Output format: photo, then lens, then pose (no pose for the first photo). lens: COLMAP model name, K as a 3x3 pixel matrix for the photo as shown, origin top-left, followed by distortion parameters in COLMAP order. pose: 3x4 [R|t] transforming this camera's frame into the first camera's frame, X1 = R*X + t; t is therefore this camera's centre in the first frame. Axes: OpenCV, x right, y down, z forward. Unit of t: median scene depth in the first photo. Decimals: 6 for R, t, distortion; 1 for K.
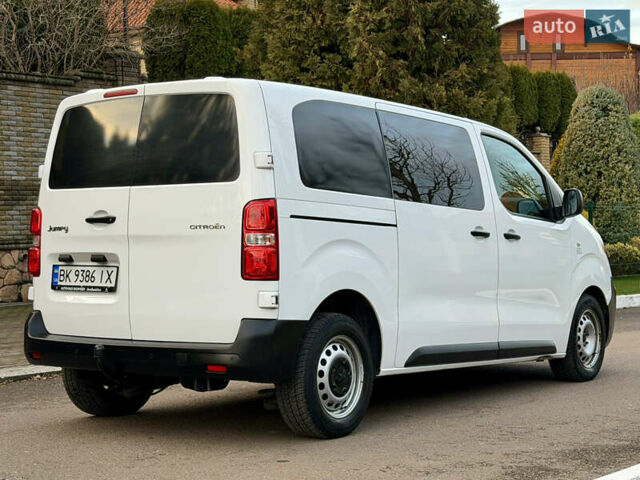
lens RADIAL K [[1362.8, 0, 320.0], [0, 1362.8, 240.0], [0, 0, 1]] dist [0.069028, 0.093660]
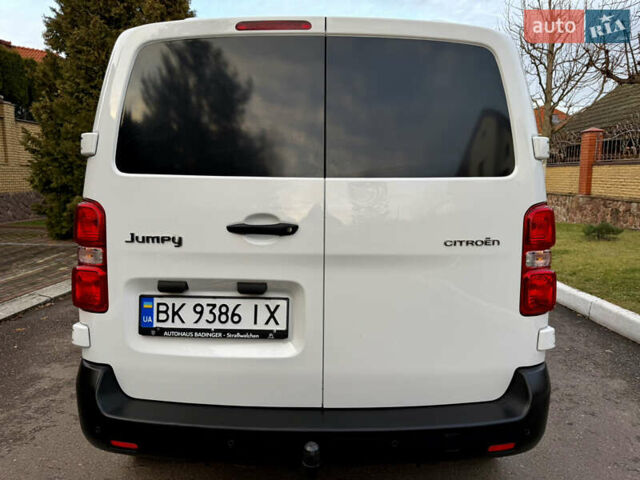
lens RADIAL K [[450.2, 0, 320.0], [0, 450.2, 240.0], [0, 0, 1]] dist [0.062035, -0.001140]
pose [[0.796856, -0.056473, 0.601524, -0.259593], [-0.015611, 0.993365, 0.113939, -0.032951], [-0.603968, -0.100183, 0.790687, 0.805759]]
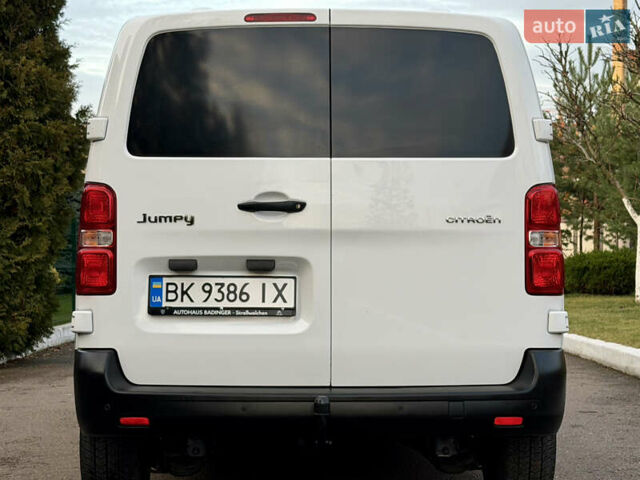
lens RADIAL K [[1362.8, 0, 320.0], [0, 1362.8, 240.0], [0, 0, 1]] dist [0.069028, 0.093660]
pose [[0.789592, 0.011022, 0.613534, -0.535120], [-0.007535, 0.999937, -0.008266, 0.006484], [-0.613586, 0.001904, 0.789625, 0.459565]]
